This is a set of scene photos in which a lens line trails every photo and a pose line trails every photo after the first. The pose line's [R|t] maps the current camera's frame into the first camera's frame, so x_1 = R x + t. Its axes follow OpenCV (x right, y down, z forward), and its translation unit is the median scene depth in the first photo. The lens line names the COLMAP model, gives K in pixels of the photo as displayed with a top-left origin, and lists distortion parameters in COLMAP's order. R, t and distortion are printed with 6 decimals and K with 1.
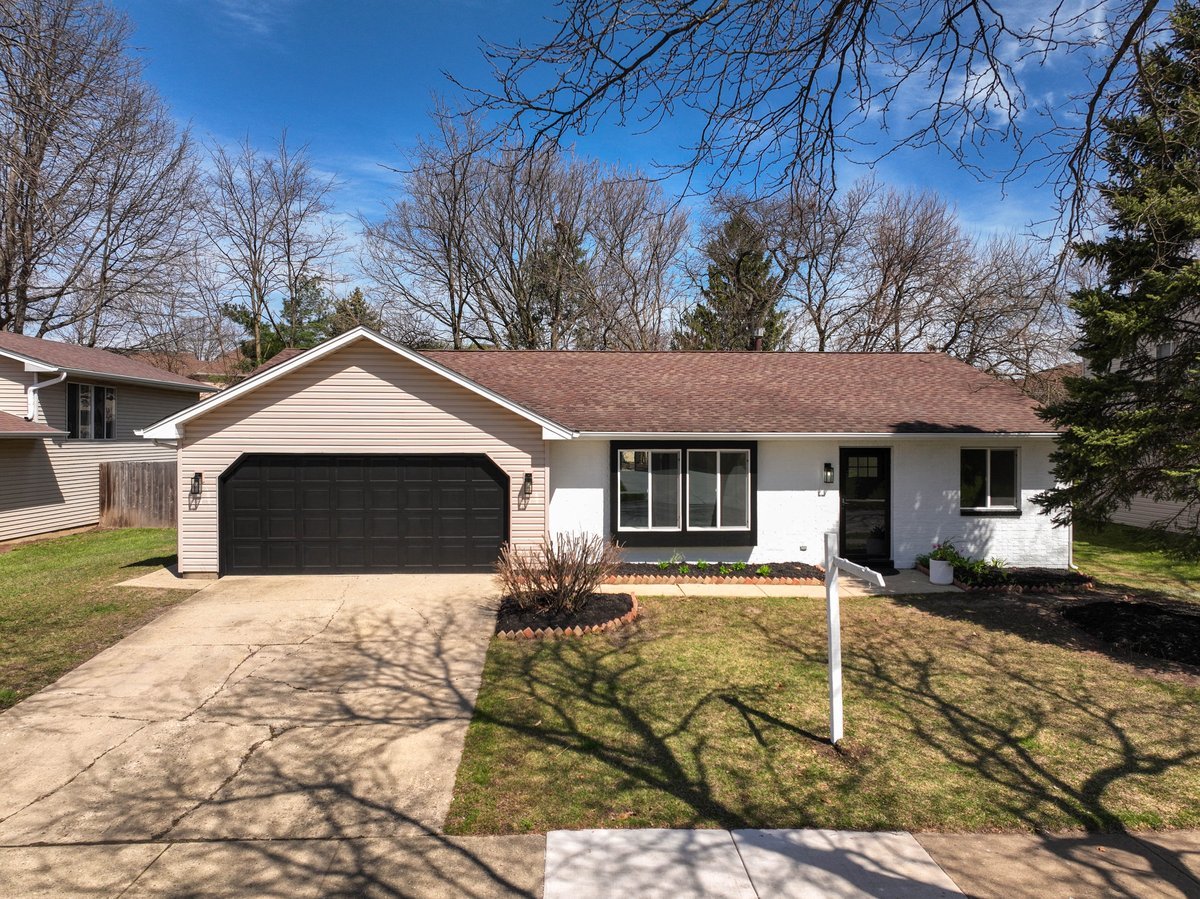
lens RADIAL K [[869.1, 0, 600.4], [0, 869.1, 445.2], [0, 0, 1]] dist [0.012984, 0.001200]
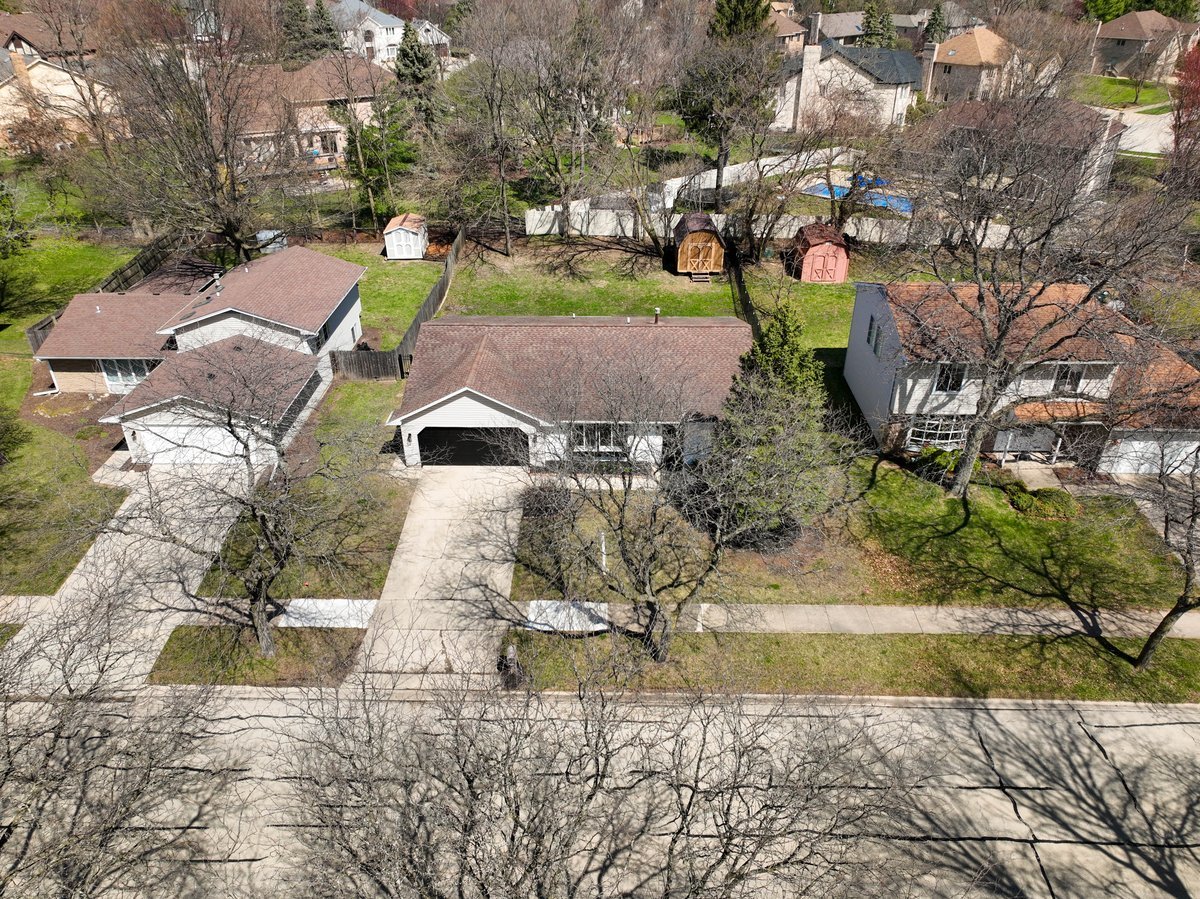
lens RADIAL K [[869.1, 0, 606.2], [0, 869.1, 449.2], [0, 0, 1]] dist [0.012984, 0.001200]
pose [[0.997831, 0.030768, -0.058186, 0.276876], [0.002602, 0.864885, 0.501963, -1.220983], [0.065769, -0.501026, 0.862929, -1.220777]]
